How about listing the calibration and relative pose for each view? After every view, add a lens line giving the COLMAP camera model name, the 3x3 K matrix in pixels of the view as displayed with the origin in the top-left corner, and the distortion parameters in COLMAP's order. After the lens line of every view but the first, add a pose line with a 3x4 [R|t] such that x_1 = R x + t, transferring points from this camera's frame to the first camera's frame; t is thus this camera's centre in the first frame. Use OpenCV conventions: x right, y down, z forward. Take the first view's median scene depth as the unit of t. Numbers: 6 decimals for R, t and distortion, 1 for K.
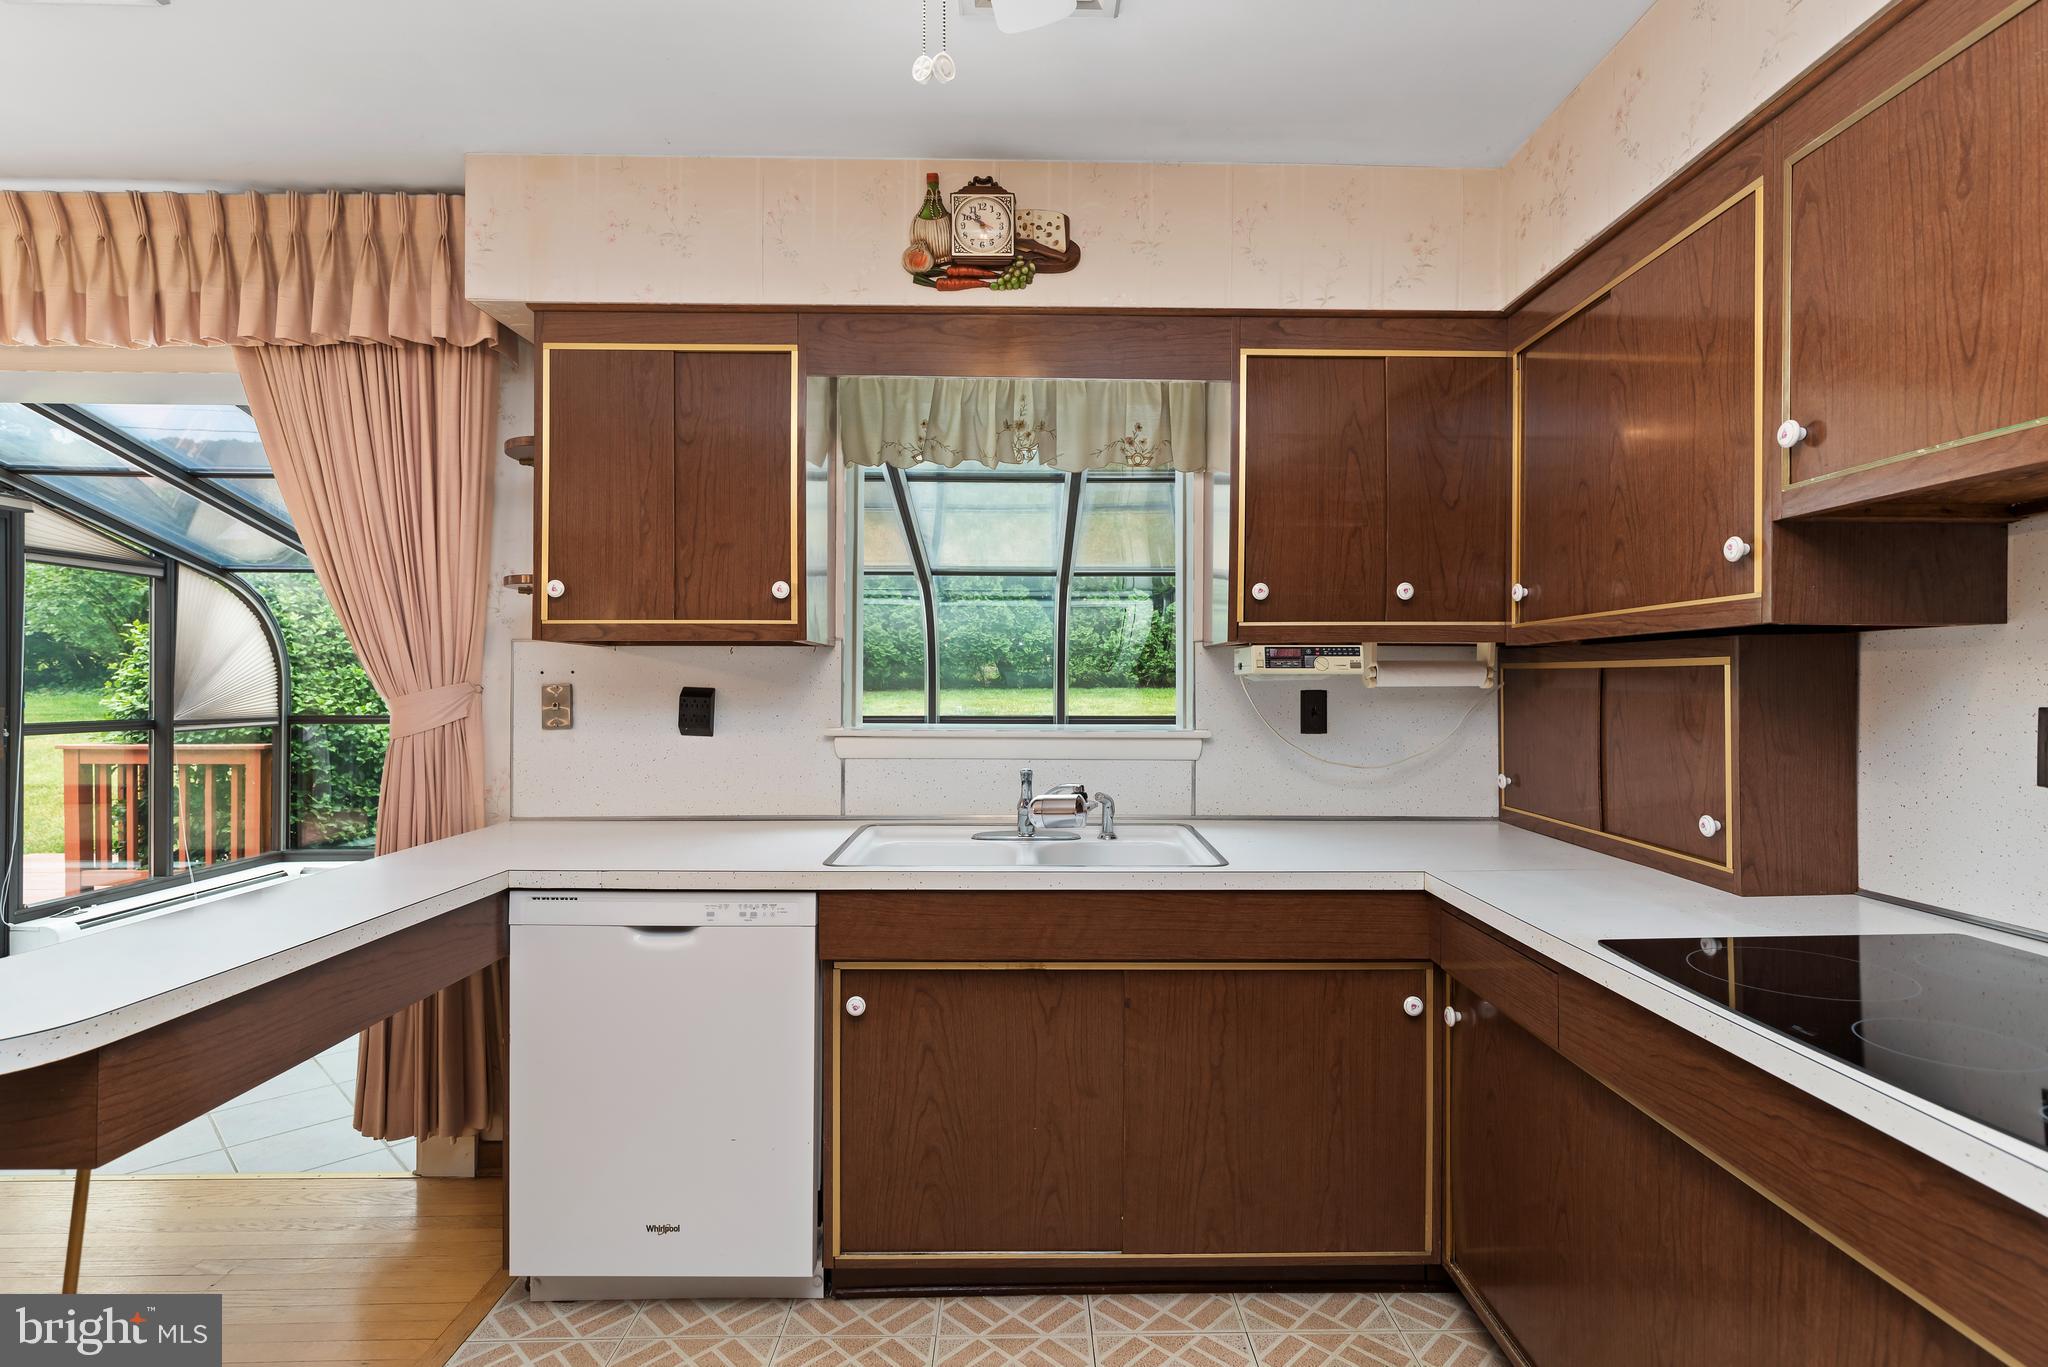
lens RADIAL K [[1011.6, 0, 1039.9], [0, 1011.6, 690.4], [0, 0, 1]] dist [-0.003340, 0.002186]
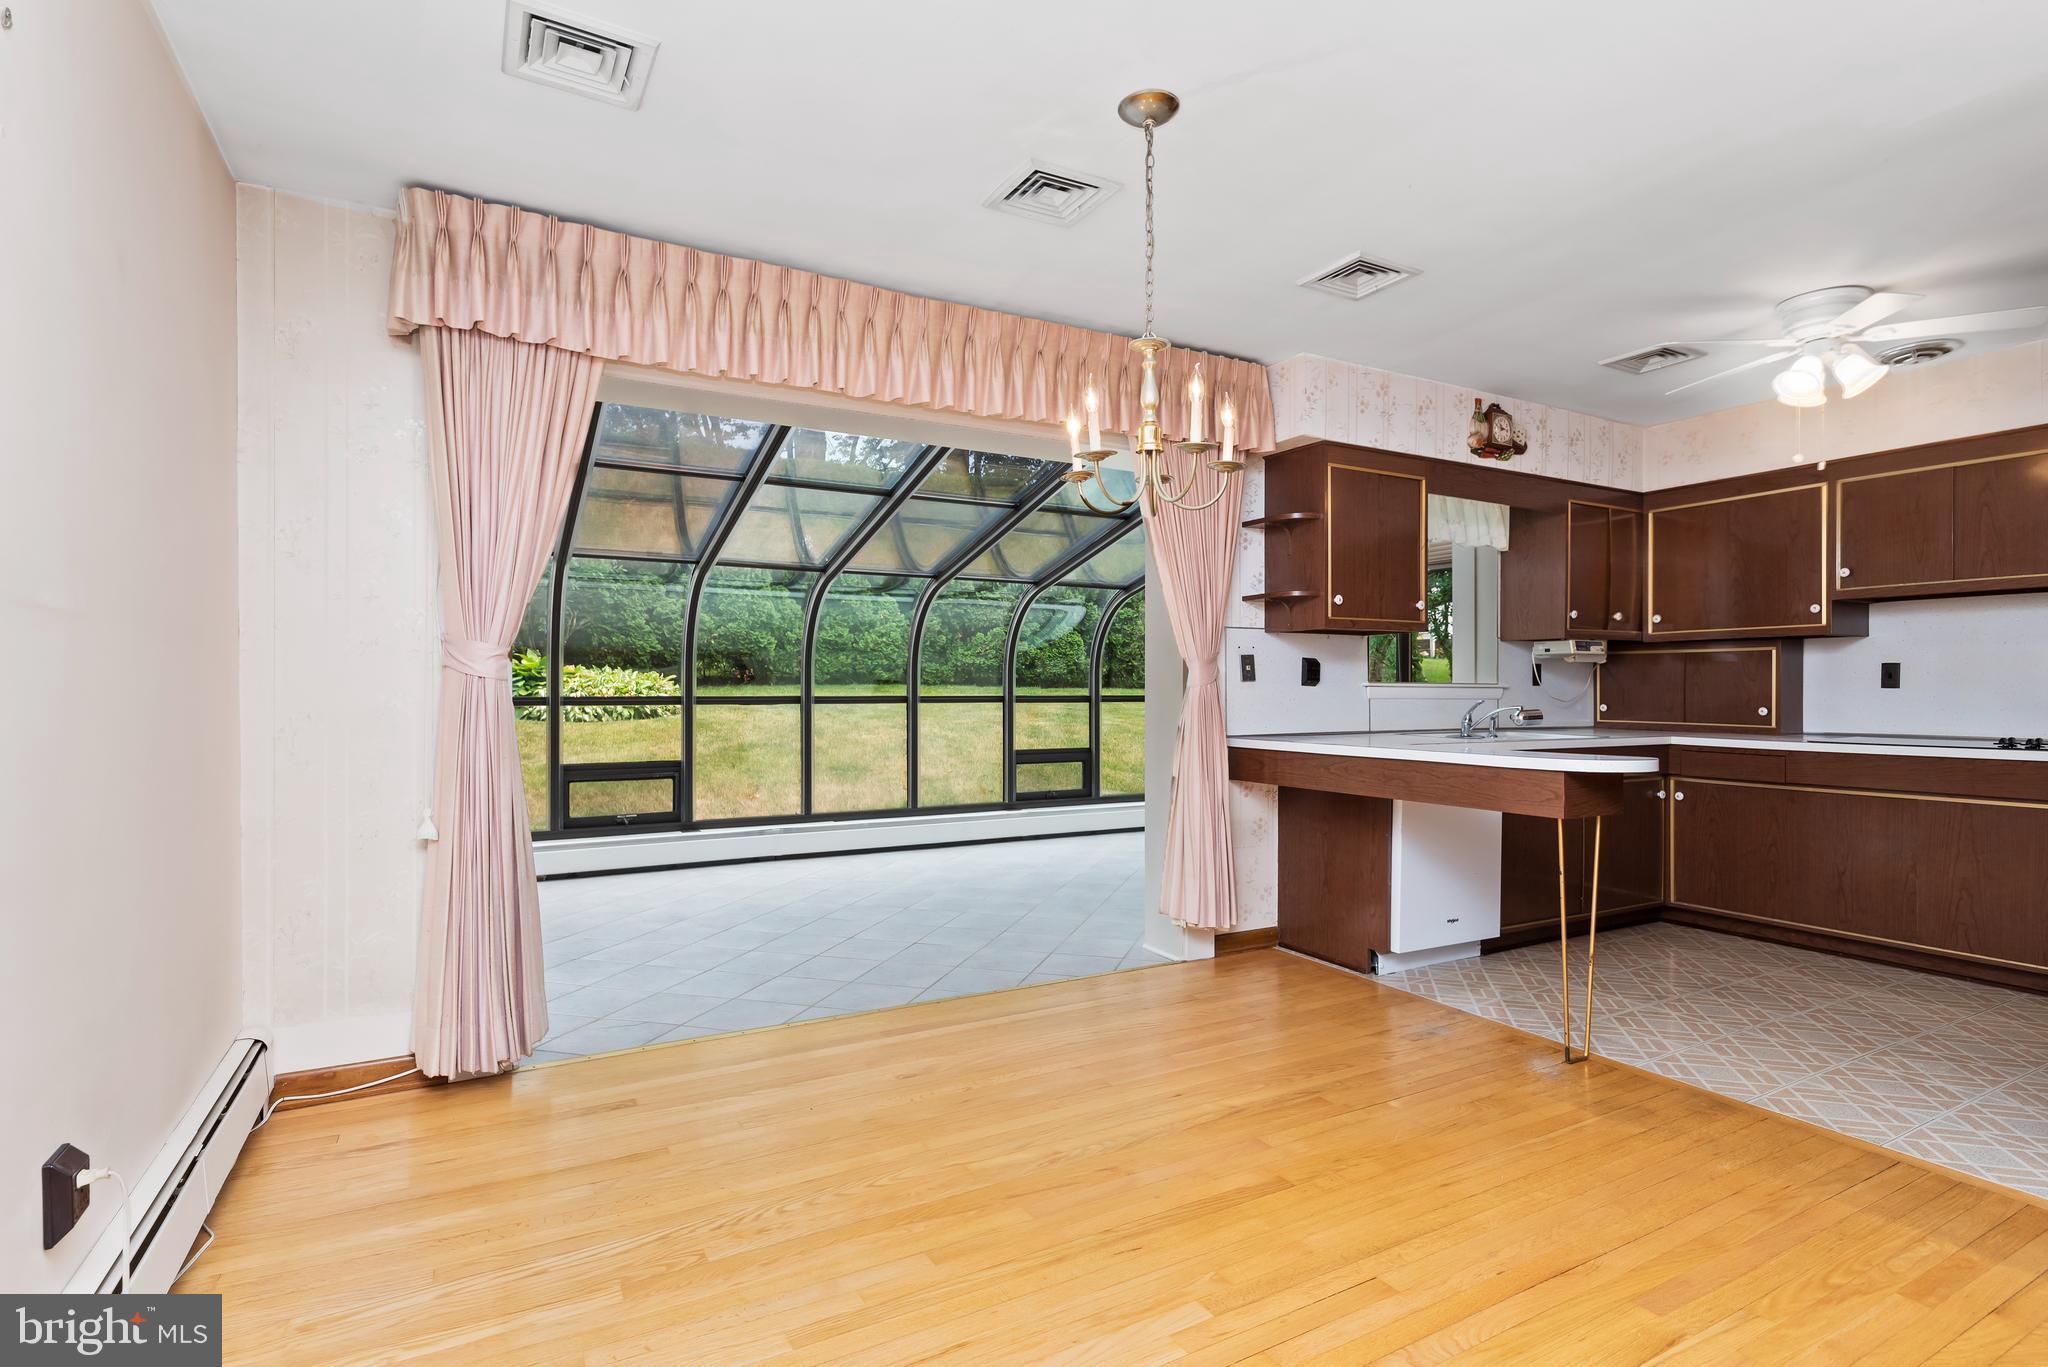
lens RADIAL K [[1011.6, 0, 1038.6], [0, 1011.6, 686.5], [0, 0, 1]] dist [-0.003340, 0.002186]
pose [[0.879708, -0.000066, 0.475515, -1.788130], [0.004638, 0.999954, -0.008441, 0.066434], [-0.475492, 0.009631, 0.879667, -0.329135]]
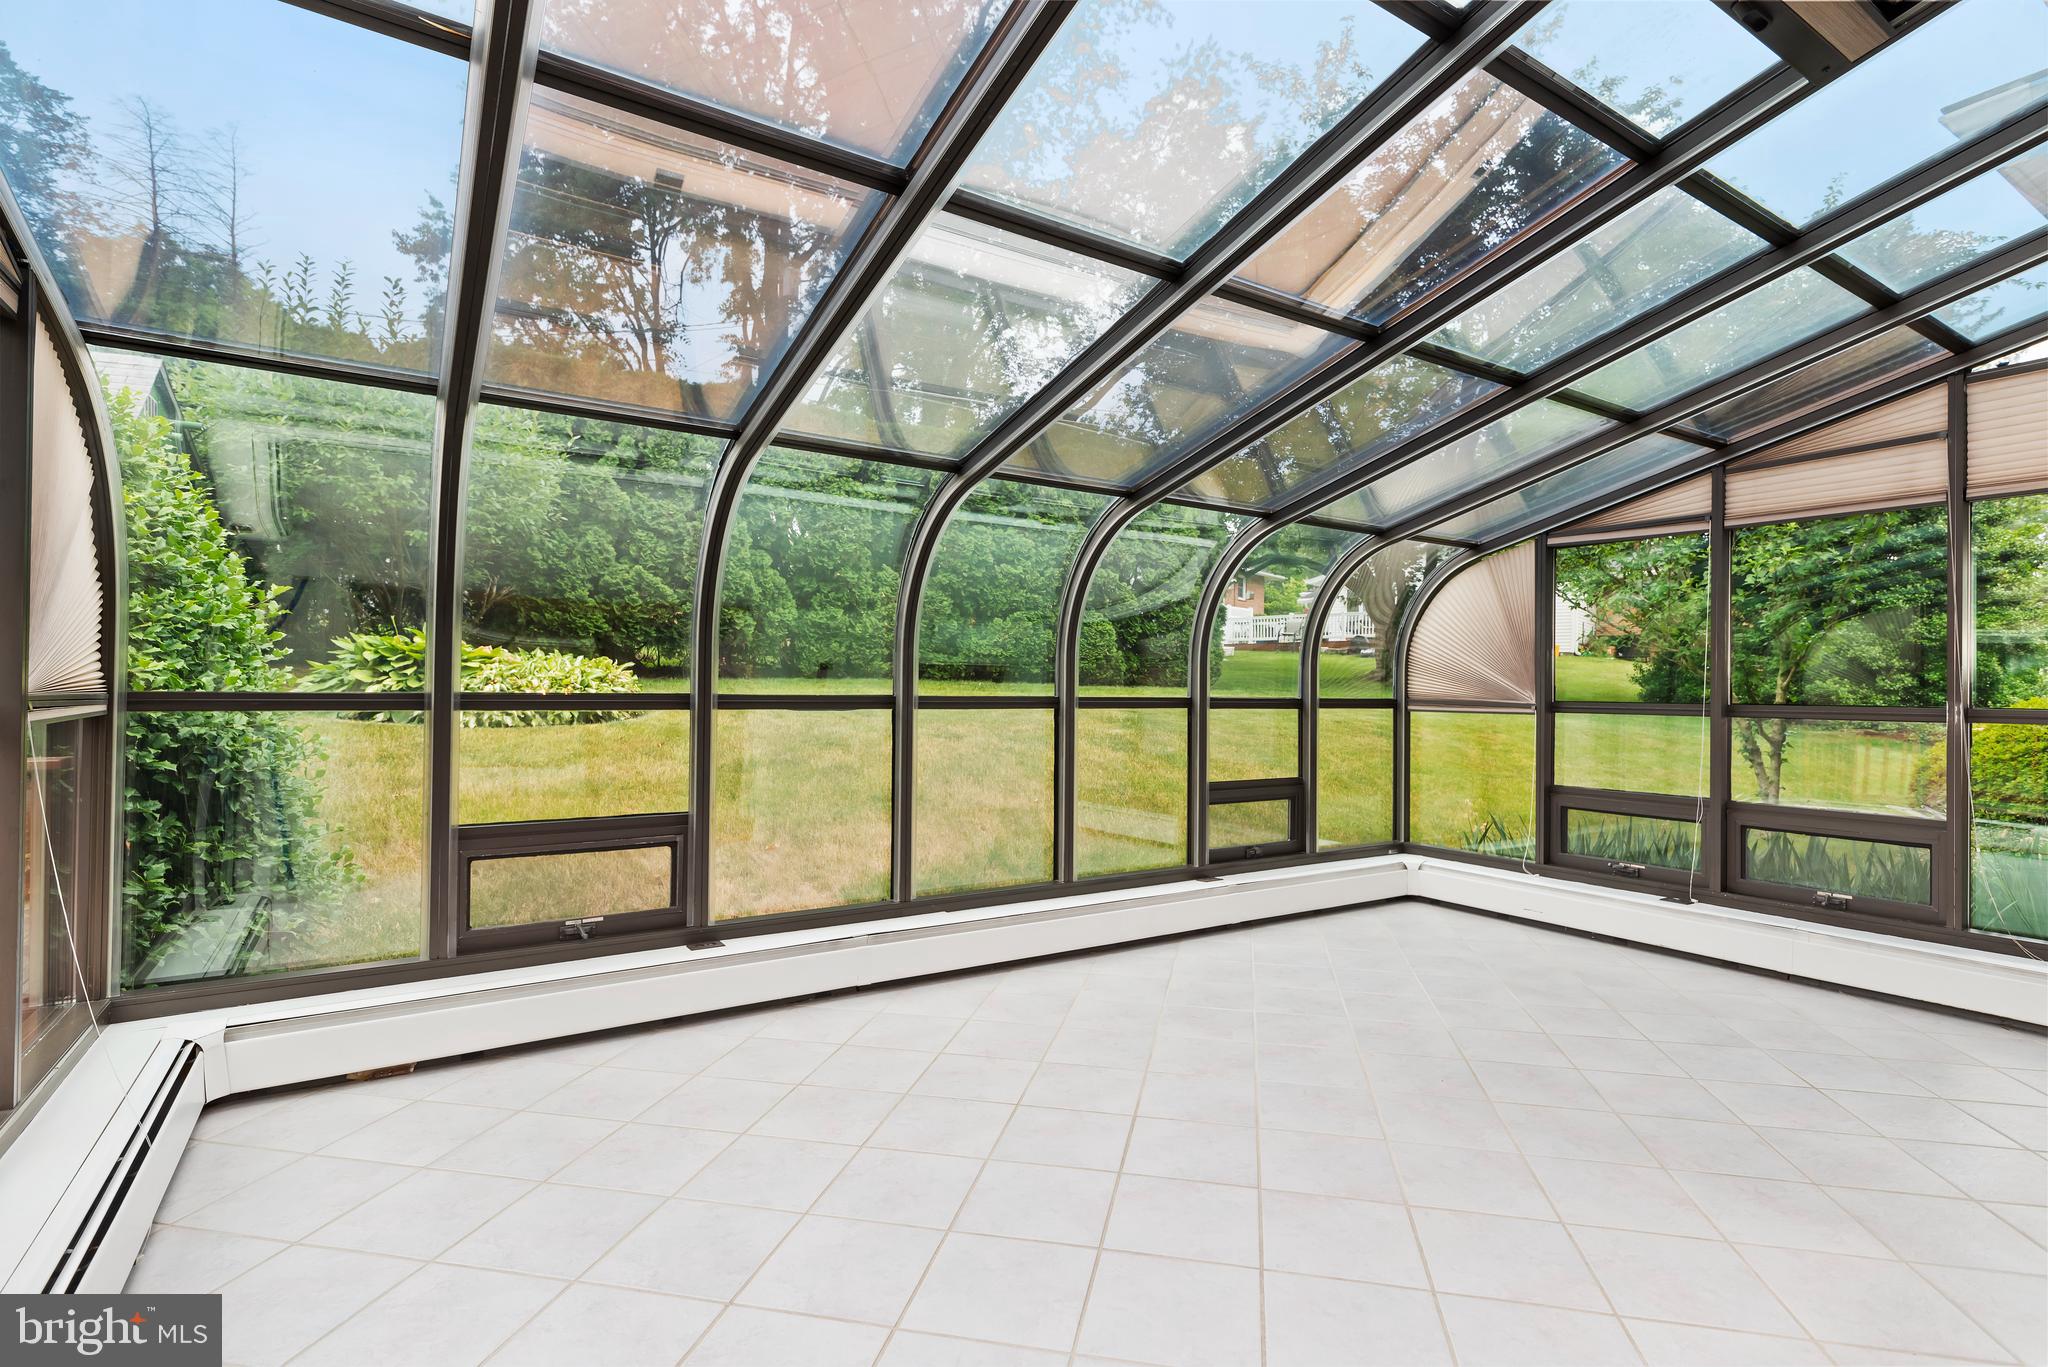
lens RADIAL K [[1011.6, 0, 1052.3], [0, 1011.6, 685.2], [0, 0, 1]] dist [-0.003340, 0.002186]
pose [[0.843244, 0.009093, 0.537454, -1.683885], [-0.006381, 0.999956, -0.006905, 0.059048], [-0.537493, 0.002393, 0.843265, 1.011273]]
